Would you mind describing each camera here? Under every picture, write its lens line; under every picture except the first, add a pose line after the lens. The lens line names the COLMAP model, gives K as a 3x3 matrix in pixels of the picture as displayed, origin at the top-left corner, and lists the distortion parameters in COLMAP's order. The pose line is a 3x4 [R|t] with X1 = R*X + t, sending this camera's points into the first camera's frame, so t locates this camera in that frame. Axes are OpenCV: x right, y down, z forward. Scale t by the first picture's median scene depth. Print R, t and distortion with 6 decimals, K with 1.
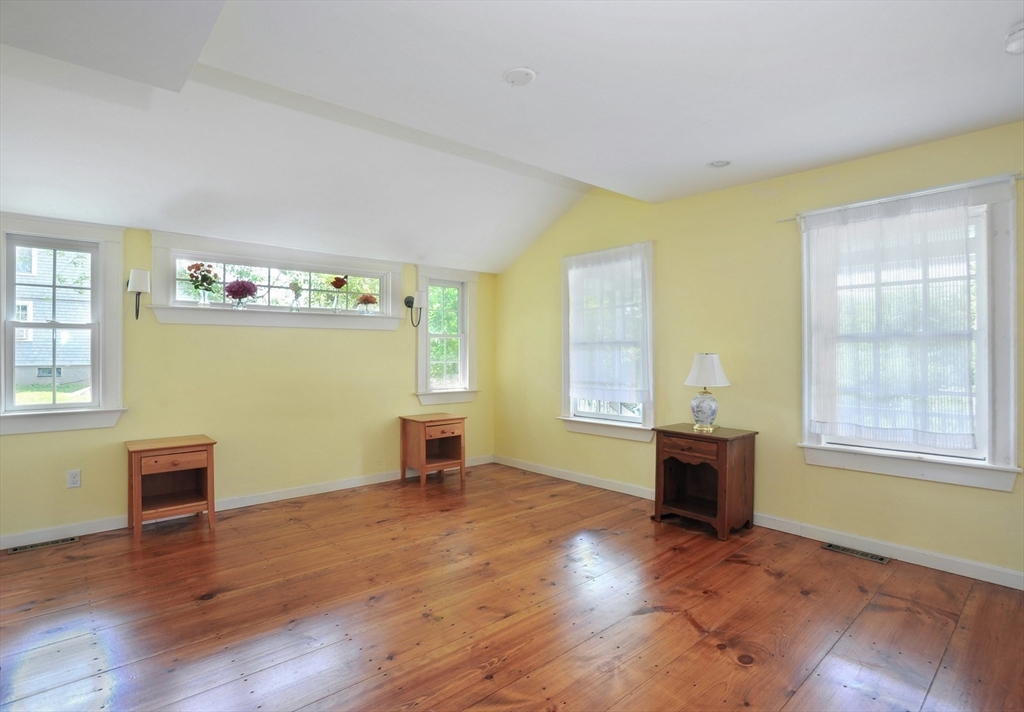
lens RADIAL K [[514.2, 0, 502.4], [0, 514.2, 345.2], [0, 0, 1]] dist [-0.069510, 0.025866]
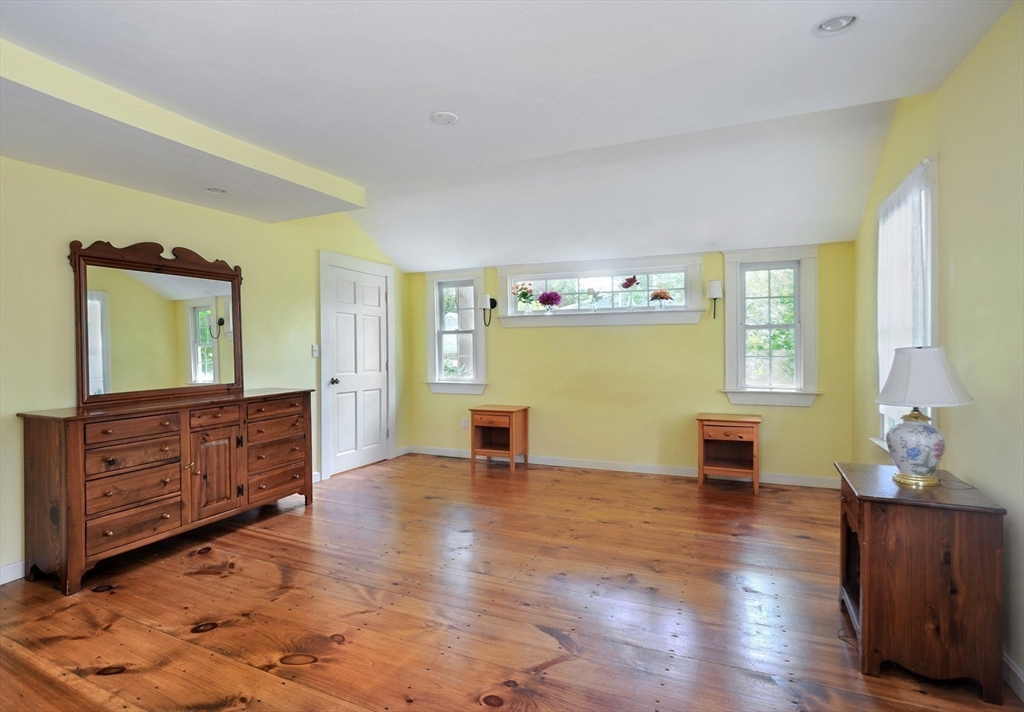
lens RADIAL K [[514.2, 0, 502.4], [0, 514.2, 345.2], [0, 0, 1]] dist [-0.069510, 0.025866]
pose [[0.424284, -0.006685, -0.905504, 0.646018], [0.017266, 0.999851, 0.000708, 0.006518], [0.905365, -0.015934, 0.424336, 0.328524]]
